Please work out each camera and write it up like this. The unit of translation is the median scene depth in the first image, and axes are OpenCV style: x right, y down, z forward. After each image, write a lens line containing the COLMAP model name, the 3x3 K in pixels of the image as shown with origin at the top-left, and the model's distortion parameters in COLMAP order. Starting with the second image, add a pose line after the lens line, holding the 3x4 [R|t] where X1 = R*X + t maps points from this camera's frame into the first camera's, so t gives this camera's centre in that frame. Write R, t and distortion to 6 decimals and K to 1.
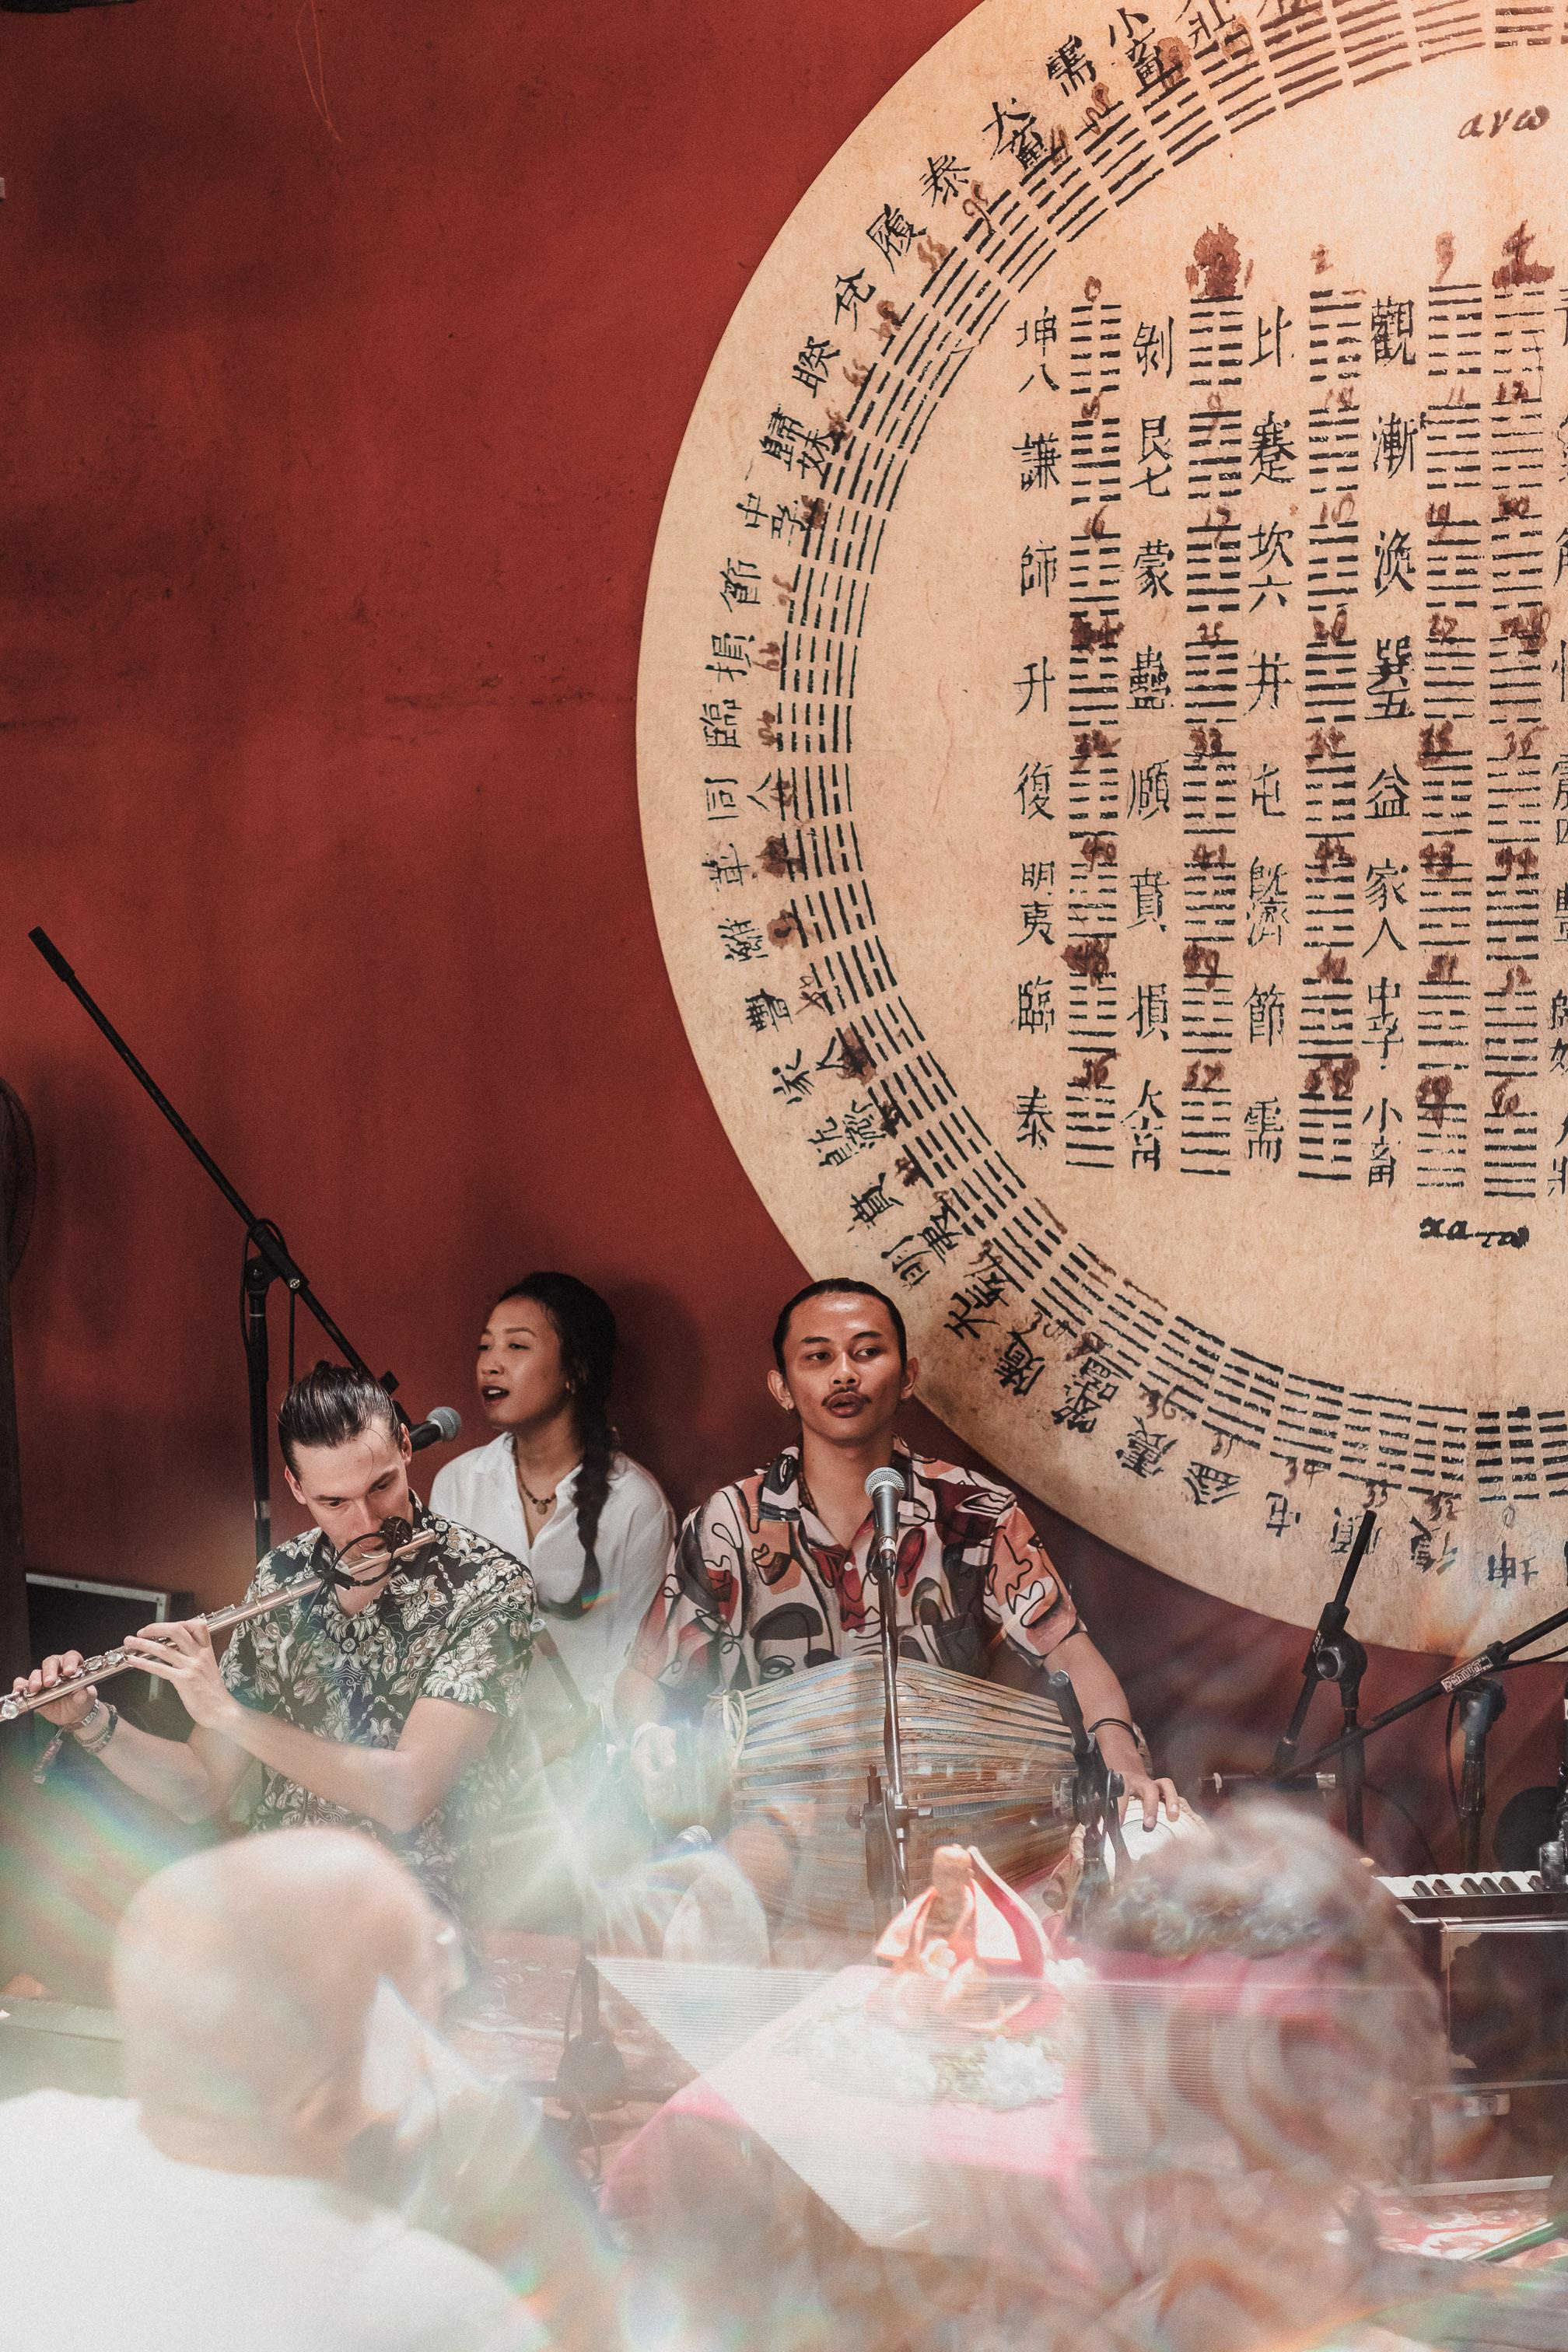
lens RADIAL K [[3887.0, 0, 685.6], [0, 3887.0, 1116.6], [0, 0, 1]] dist [0.000557, 0.000000]
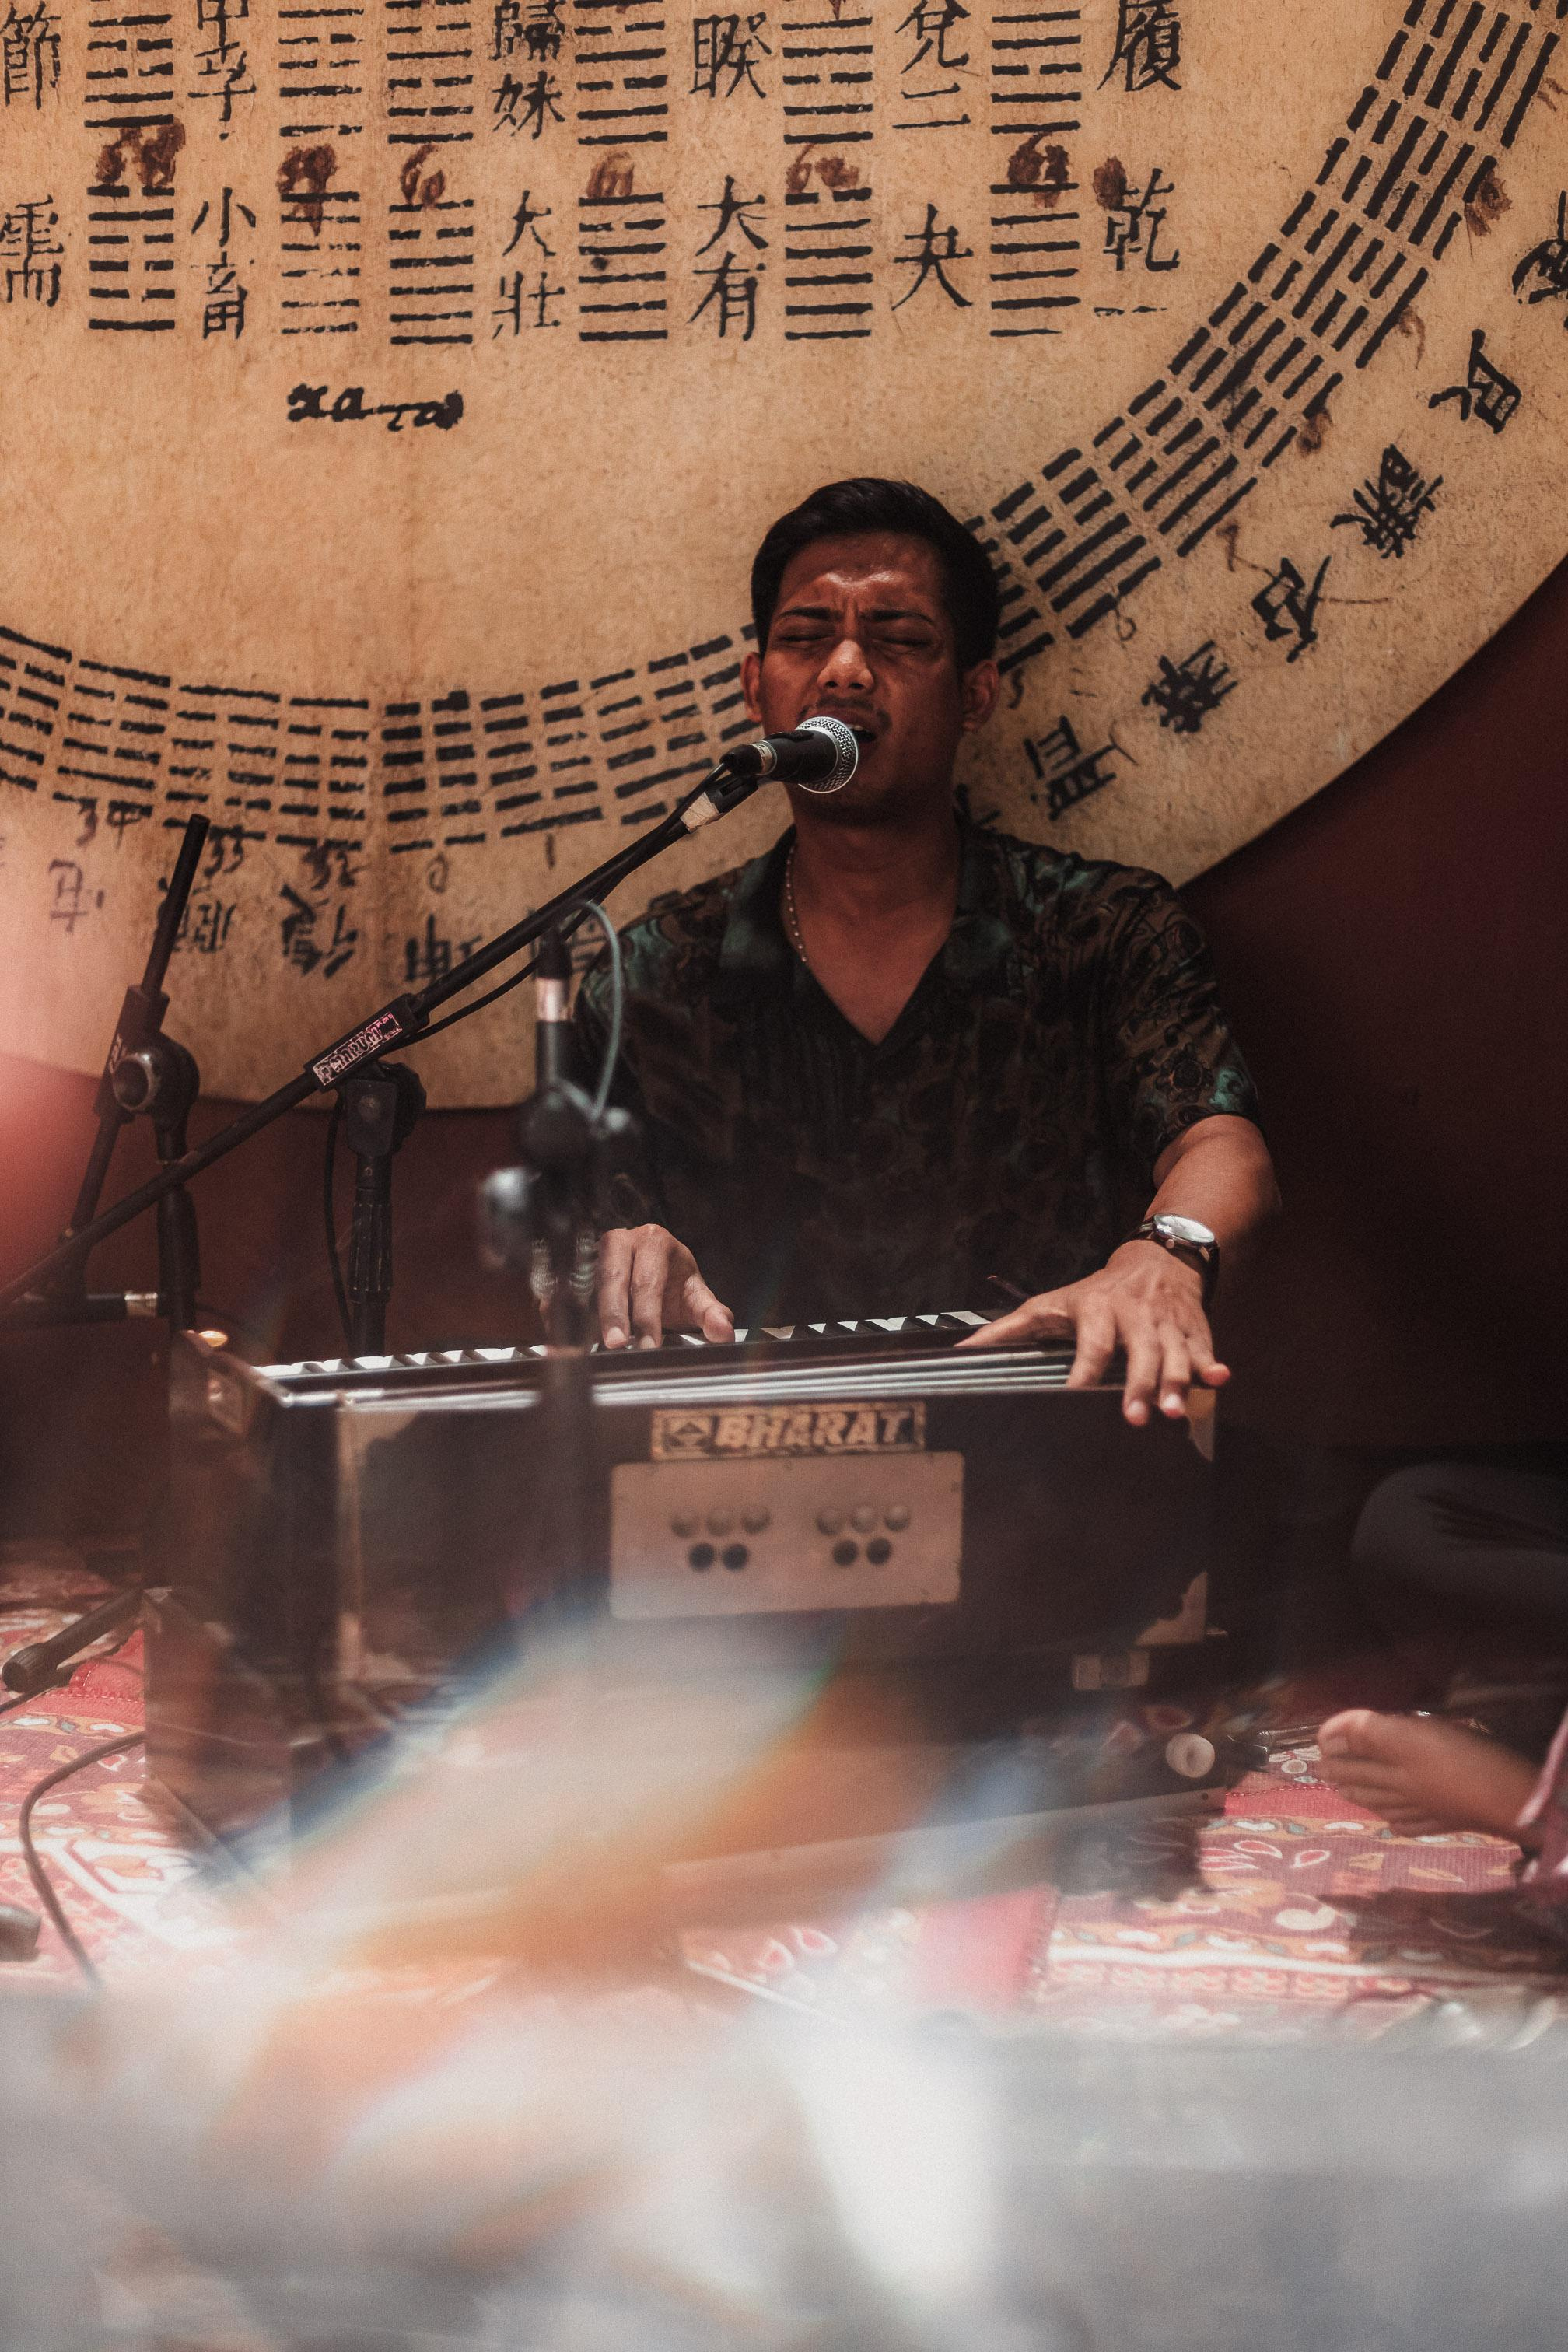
lens RADIAL K [[3320.2, 0, 793.4], [0, 3320.2, 1179.1], [0, 0, 1]] dist [-0.020110, 0.000000]
pose [[0.951404, -0.020123, 0.307289, 0.099637], [0.011324, 0.999474, 0.030392, 0.132381], [-0.307738, -0.025435, 0.951131, 0.466301]]
